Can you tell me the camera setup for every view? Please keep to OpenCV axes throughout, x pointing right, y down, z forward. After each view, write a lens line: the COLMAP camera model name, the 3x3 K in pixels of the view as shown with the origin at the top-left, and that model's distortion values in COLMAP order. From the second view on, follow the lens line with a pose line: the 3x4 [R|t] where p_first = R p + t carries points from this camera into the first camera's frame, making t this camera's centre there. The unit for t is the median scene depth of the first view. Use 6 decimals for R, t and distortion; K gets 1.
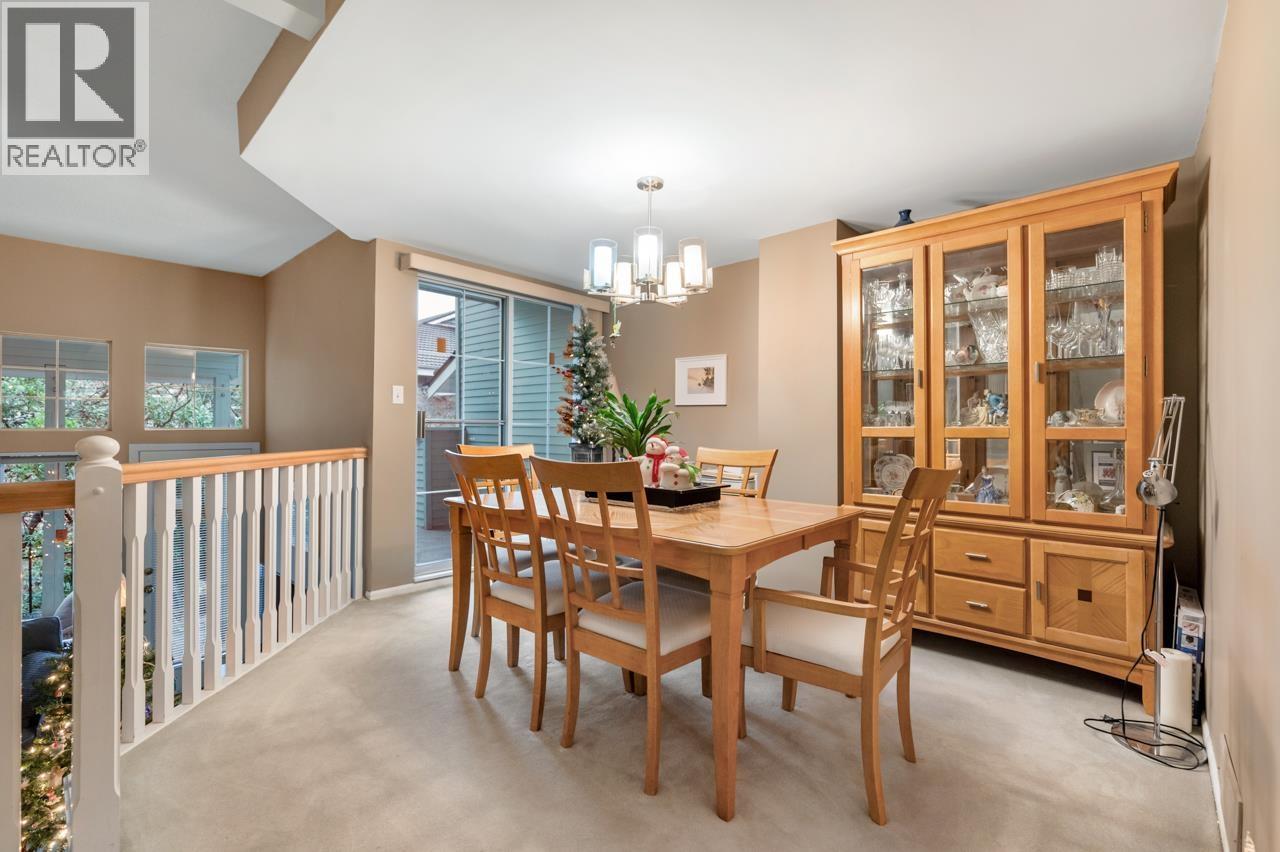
lens RADIAL K [[540.3, 0, 640.0], [0, 540.3, 424.0], [0, 0, 1]] dist [-0.000679, 0.000045]
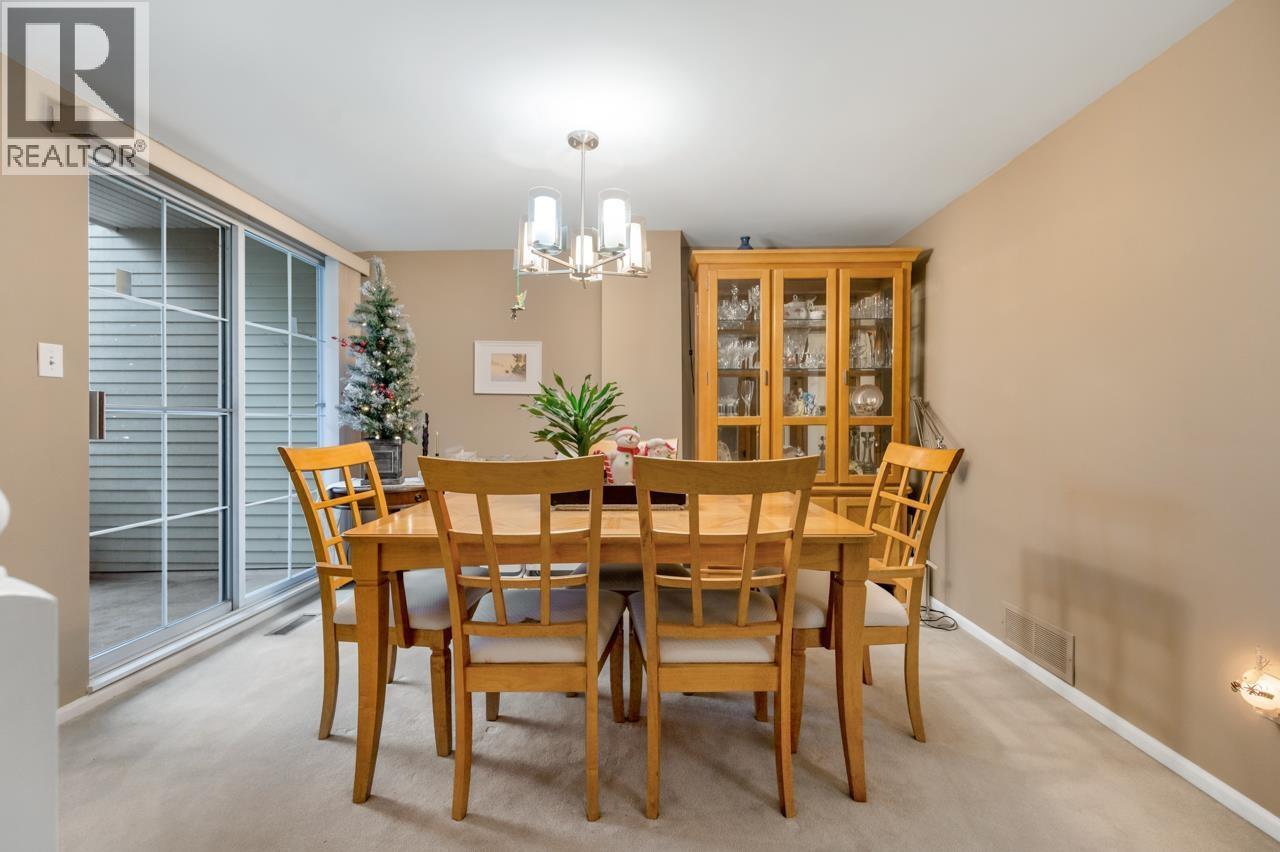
lens RADIAL K [[499.2, 0, 639.1], [0, 499.2, 420.4], [0, 0, 1]] dist [0.002250, 0.000225]
pose [[0.763089, -0.007112, 0.646254, -0.456322], [-0.001160, 0.999923, 0.012375, 0.000045], [-0.646292, -0.010193, 0.763022, 0.328862]]
